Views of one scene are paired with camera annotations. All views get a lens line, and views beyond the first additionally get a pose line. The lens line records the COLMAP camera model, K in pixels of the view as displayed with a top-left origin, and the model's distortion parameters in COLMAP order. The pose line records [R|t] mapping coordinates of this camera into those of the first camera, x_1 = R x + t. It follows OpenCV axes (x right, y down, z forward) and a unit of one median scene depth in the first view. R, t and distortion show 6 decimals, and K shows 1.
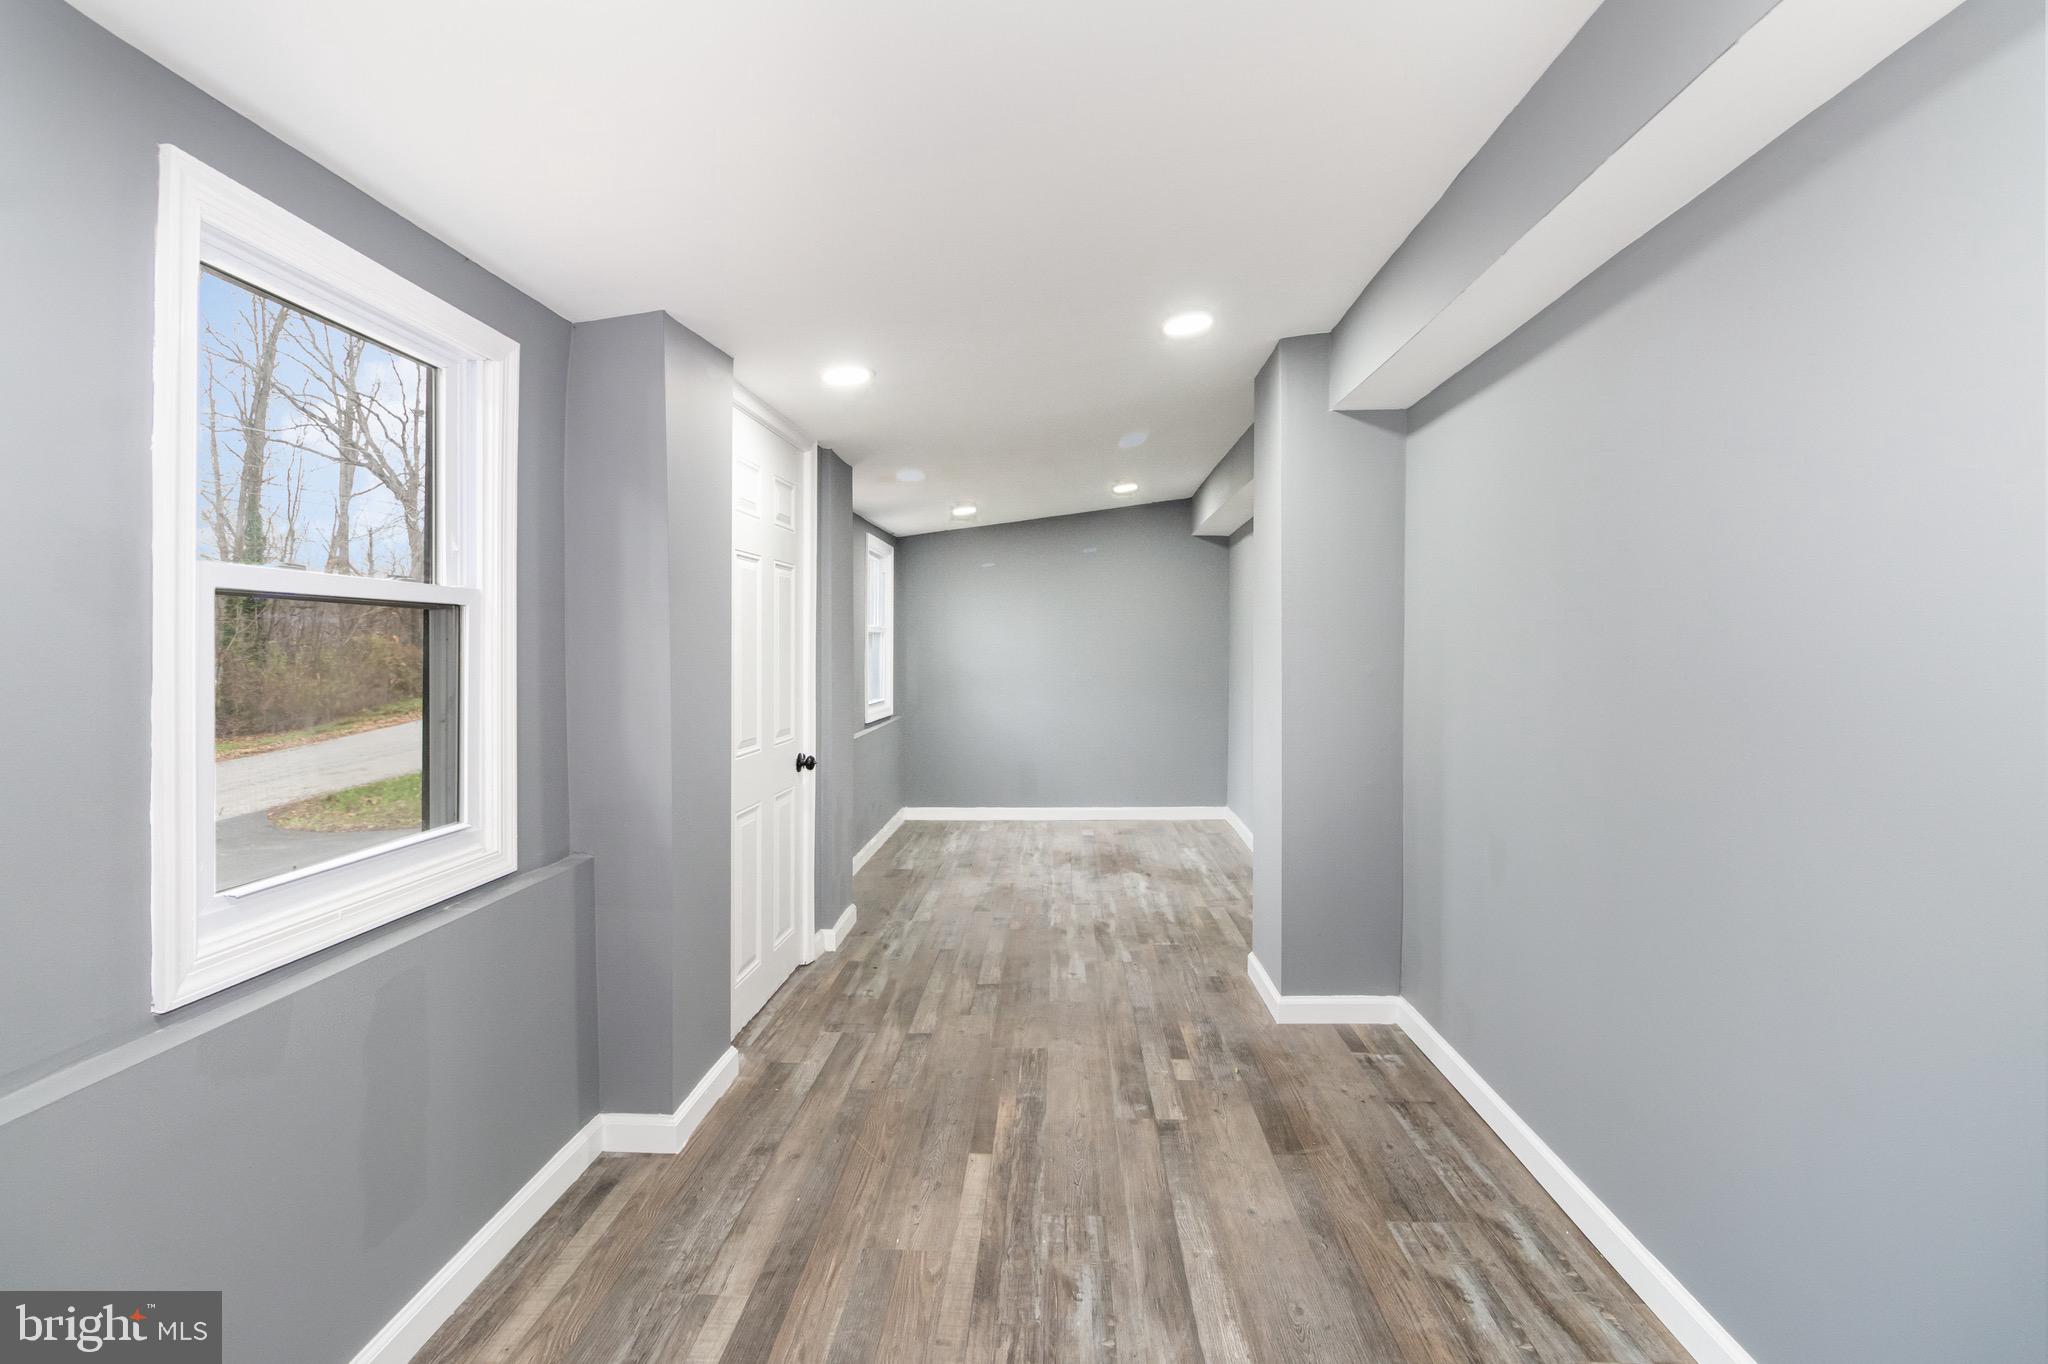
lens RADIAL K [[917.3, 0, 1028.8], [0, 917.3, 667.2], [0, 0, 1]] dist [-0.000711, 0.000156]
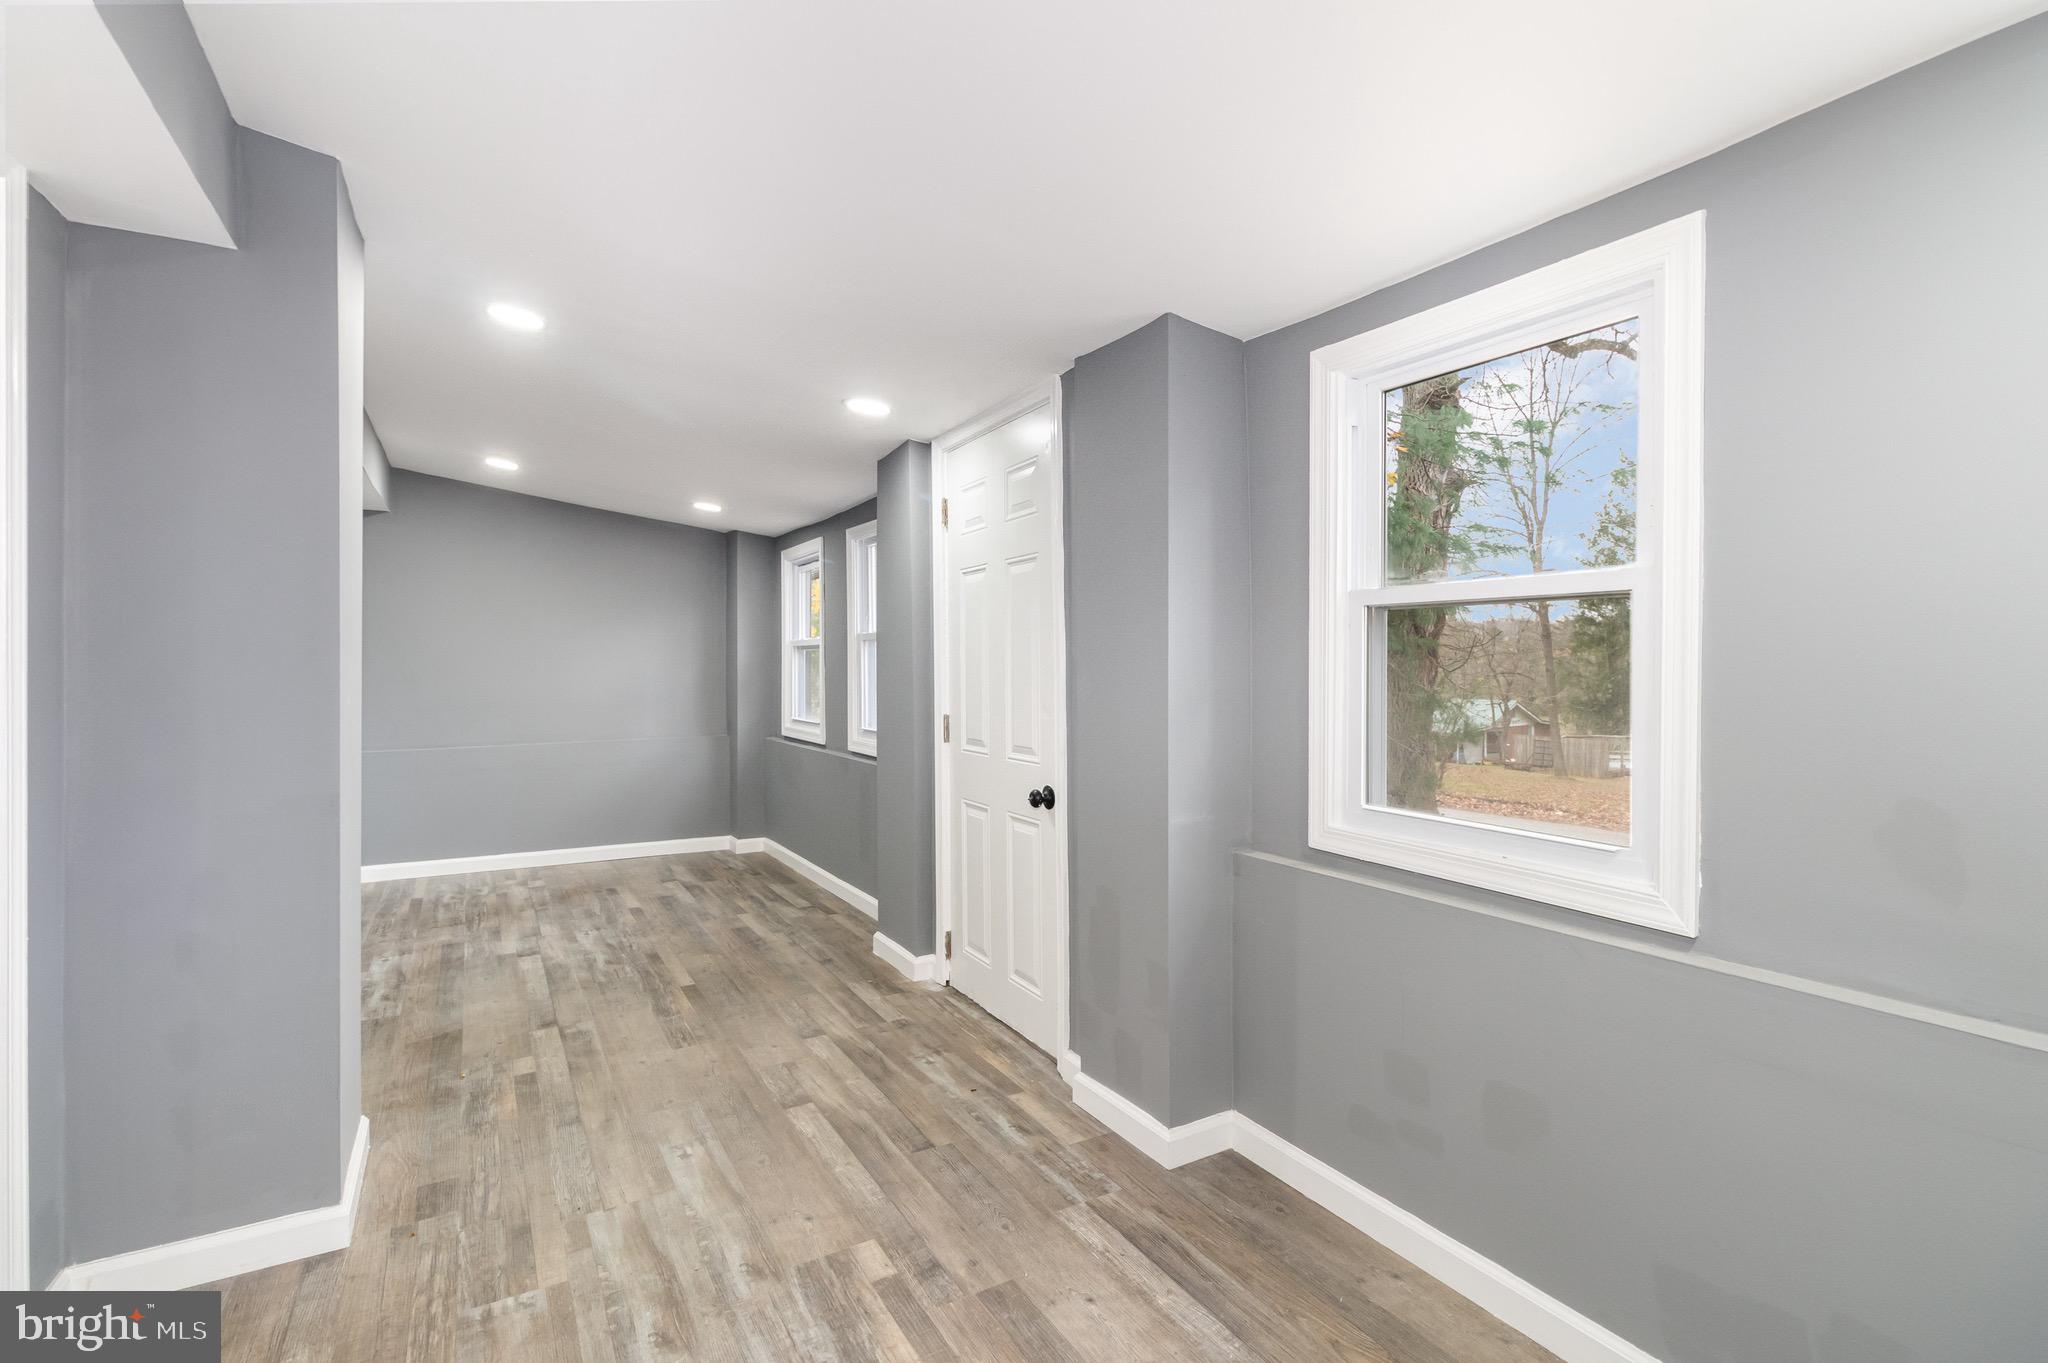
lens RADIAL K [[962.3, 0, 1030.2], [0, 962.3, 646.2], [0, 0, 1]] dist [0.000892, -0.000049]
pose [[-0.845721, -0.009705, -0.533536, 0.251599], [-0.011315, 0.999936, -0.000253, -0.028061], [0.533505, 0.005823, -0.845777, 2.063226]]
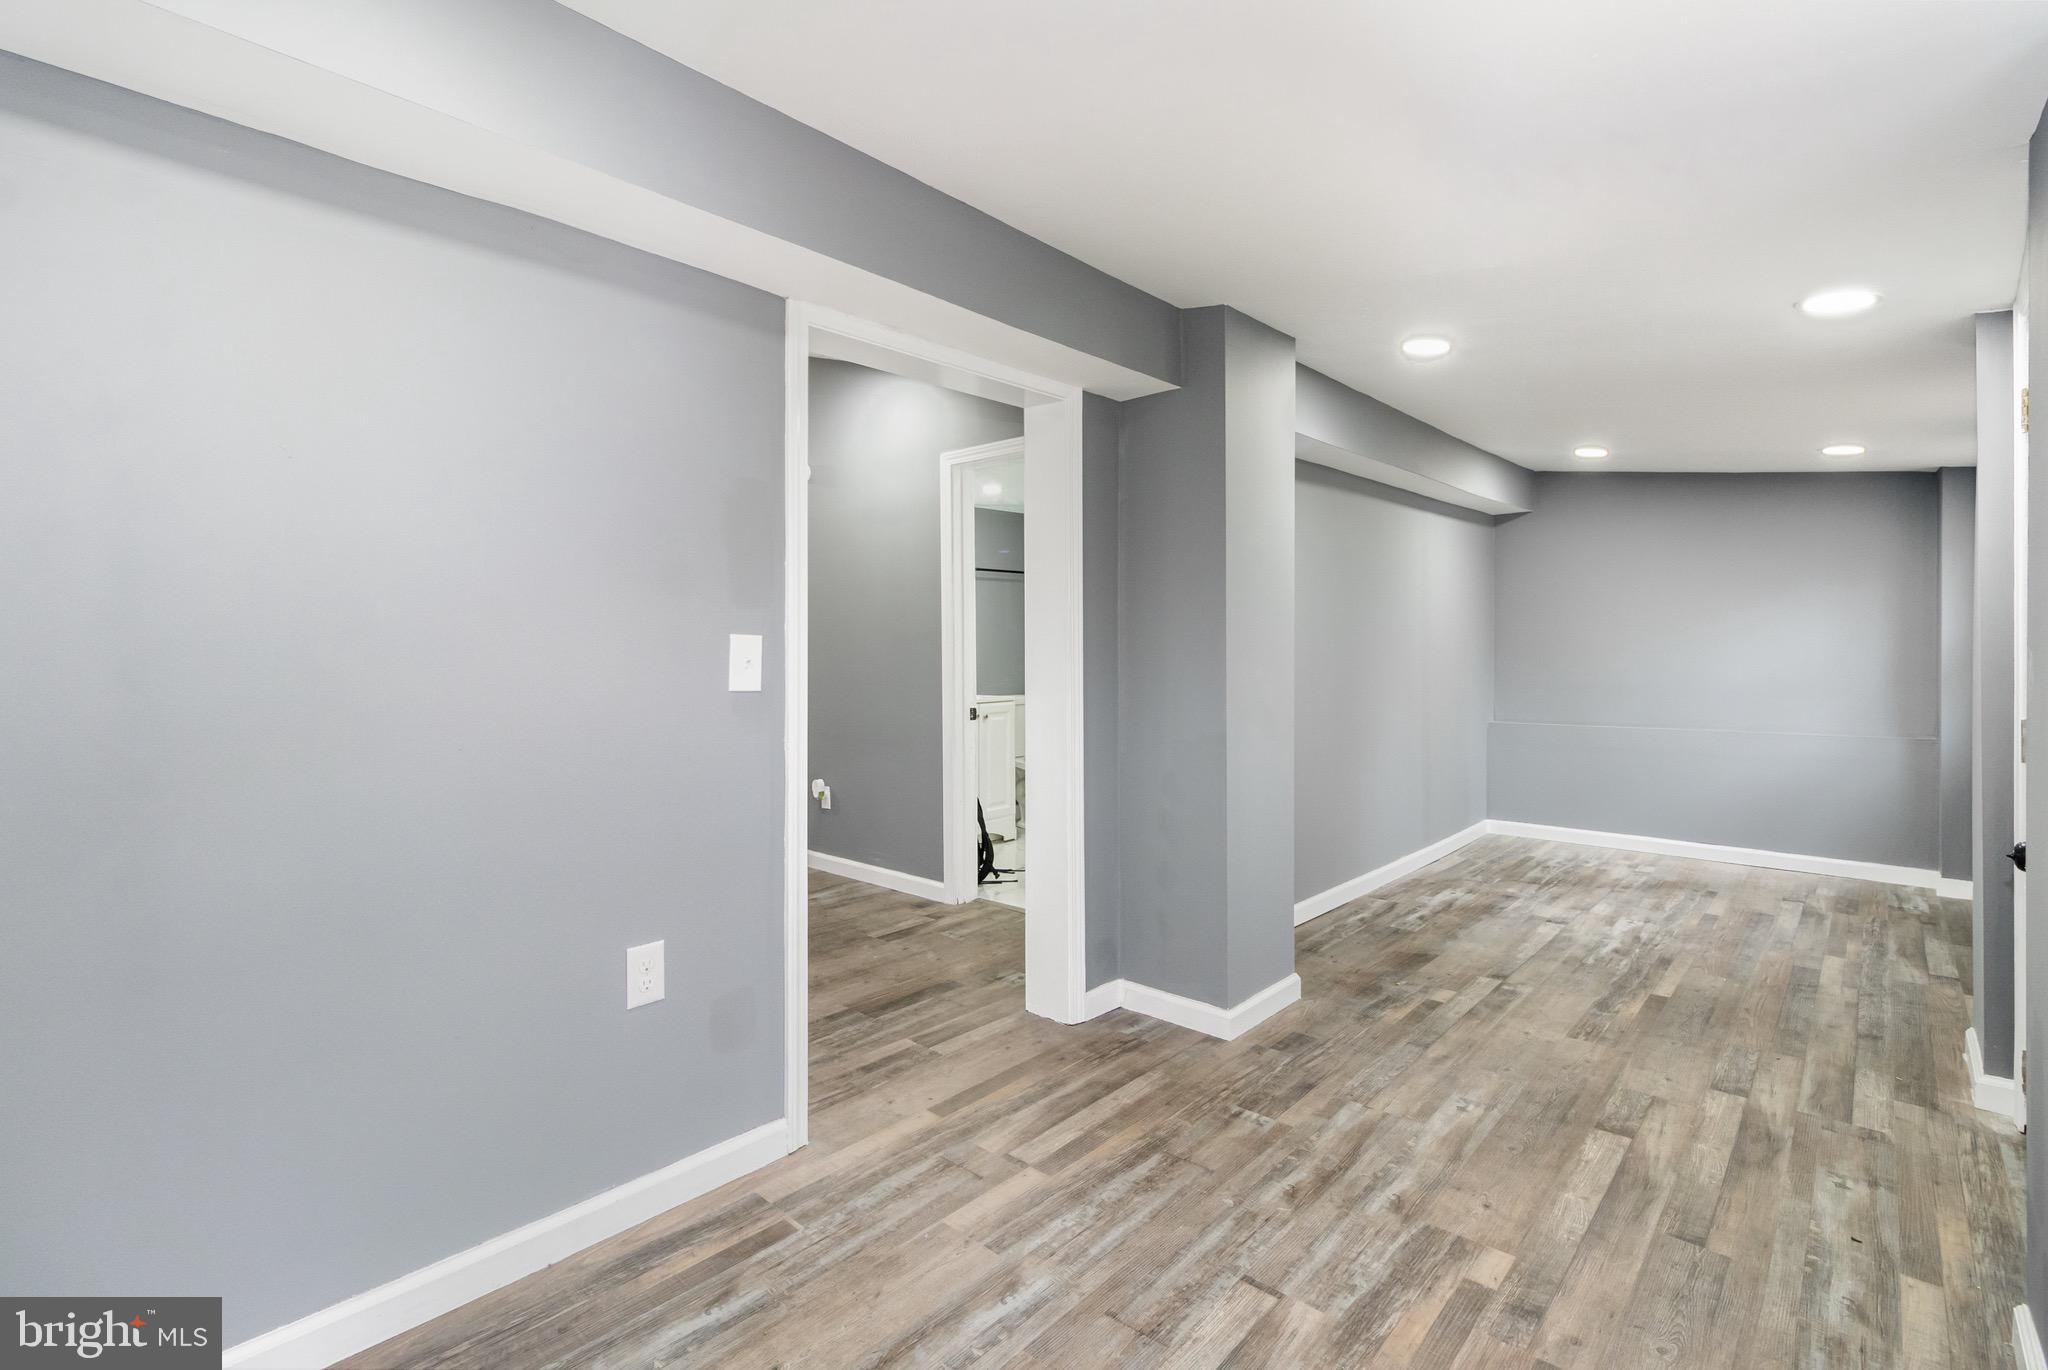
lens RADIAL K [[934.2, 0, 1023.4], [0, 934.2, 651.6], [0, 0, 1]] dist [0.001140, -0.000110]
pose [[-0.758085, 0.001260, 0.652154, -0.193296], [0.018163, 0.999651, 0.019182, -0.032041], [-0.651902, 0.026387, -0.757844, 2.112128]]
